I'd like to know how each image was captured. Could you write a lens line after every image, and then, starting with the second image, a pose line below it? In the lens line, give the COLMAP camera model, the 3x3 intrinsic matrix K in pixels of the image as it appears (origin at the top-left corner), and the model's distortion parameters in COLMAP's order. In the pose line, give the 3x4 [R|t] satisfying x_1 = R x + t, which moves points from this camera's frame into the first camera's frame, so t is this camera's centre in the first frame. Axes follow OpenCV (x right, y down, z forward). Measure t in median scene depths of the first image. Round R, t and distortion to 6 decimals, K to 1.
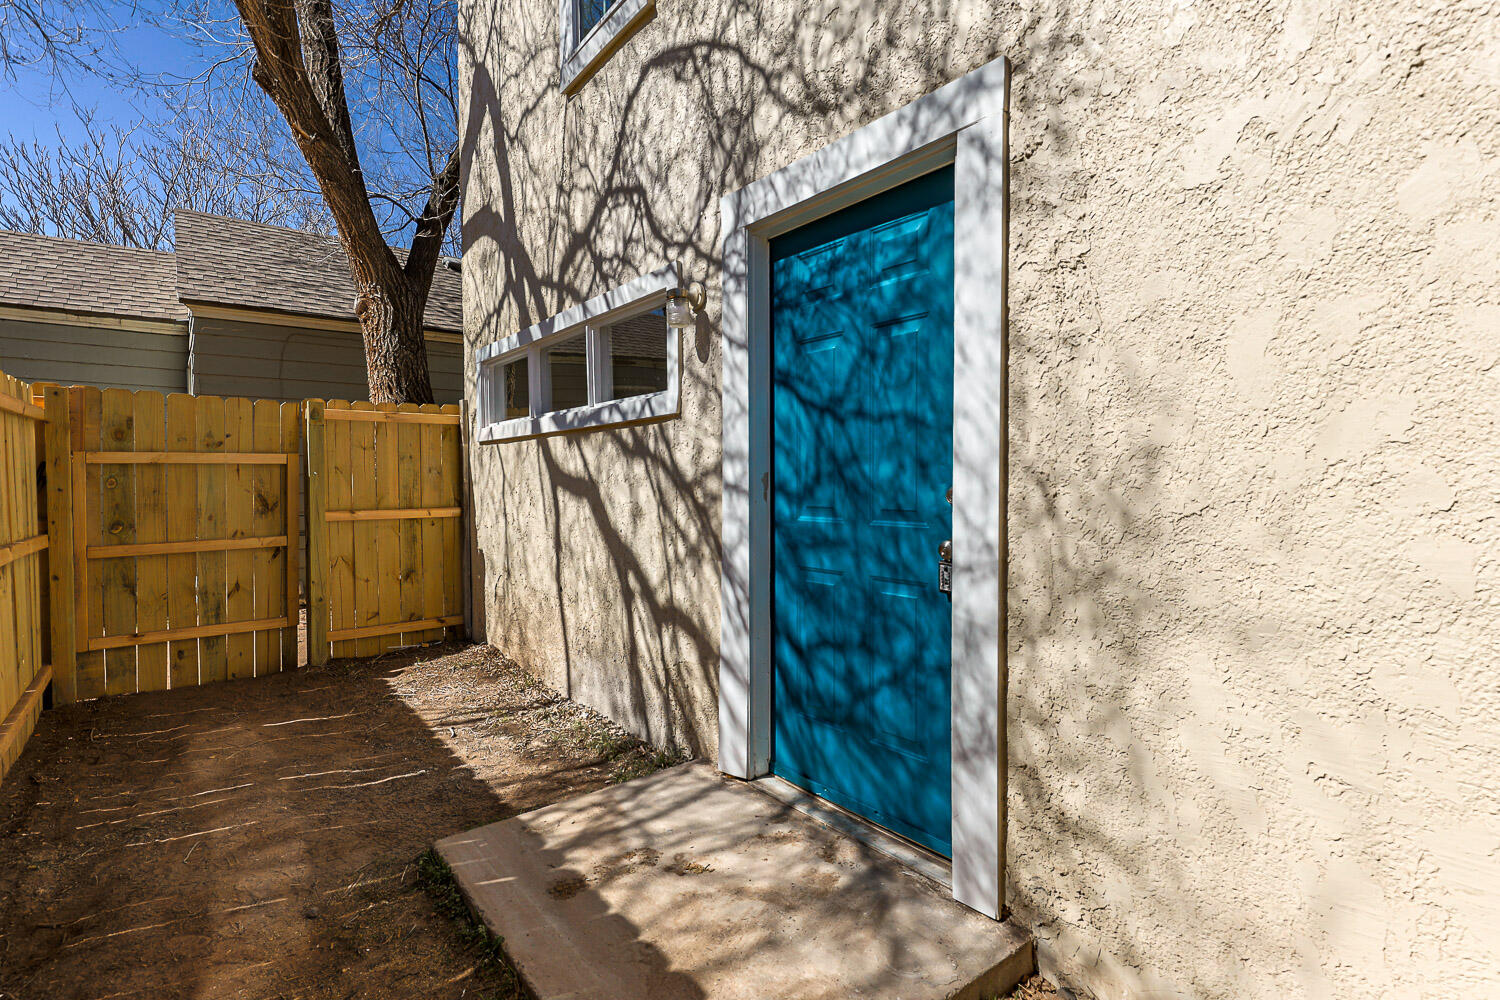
lens RADIAL K [[696.2, 0, 750.0], [0, 696.2, 500.0], [0, 0, 1]] dist [0.001385, -0.000082]
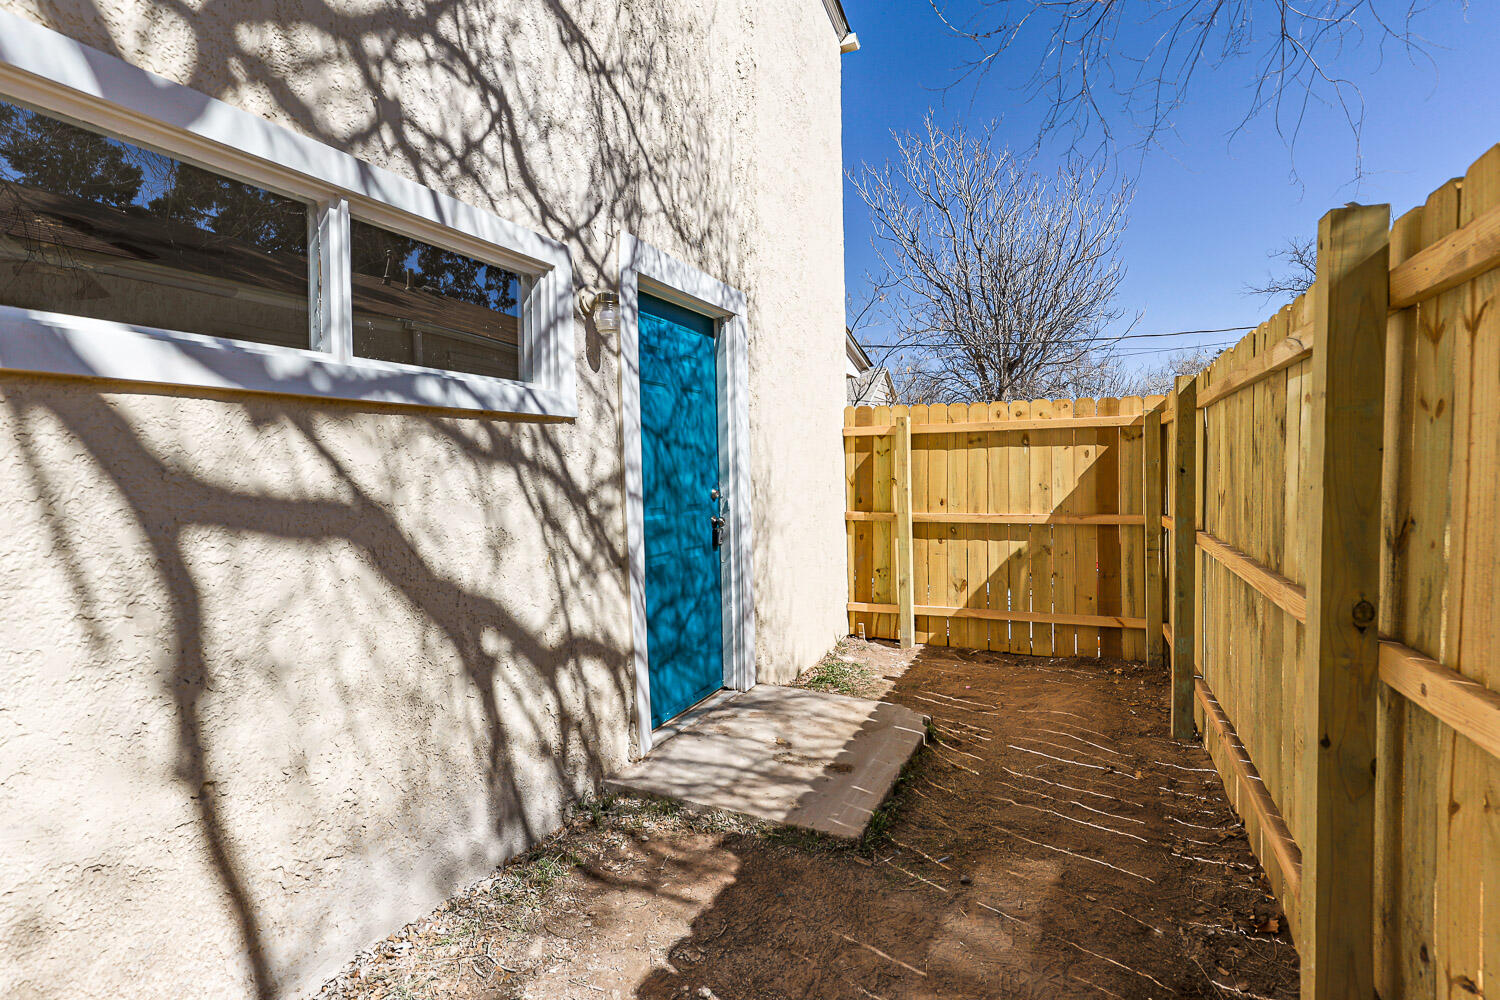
lens RADIAL K [[664.4, 0, 748.1], [0, 664.4, 494.8], [0, 0, 1]] dist [0.008185, -0.000463]
pose [[-0.397545, -0.016142, 0.917440, -1.074140], [0.053066, 0.997767, 0.040550, -0.052649], [-0.916047, 0.064805, -0.395801, 1.256505]]
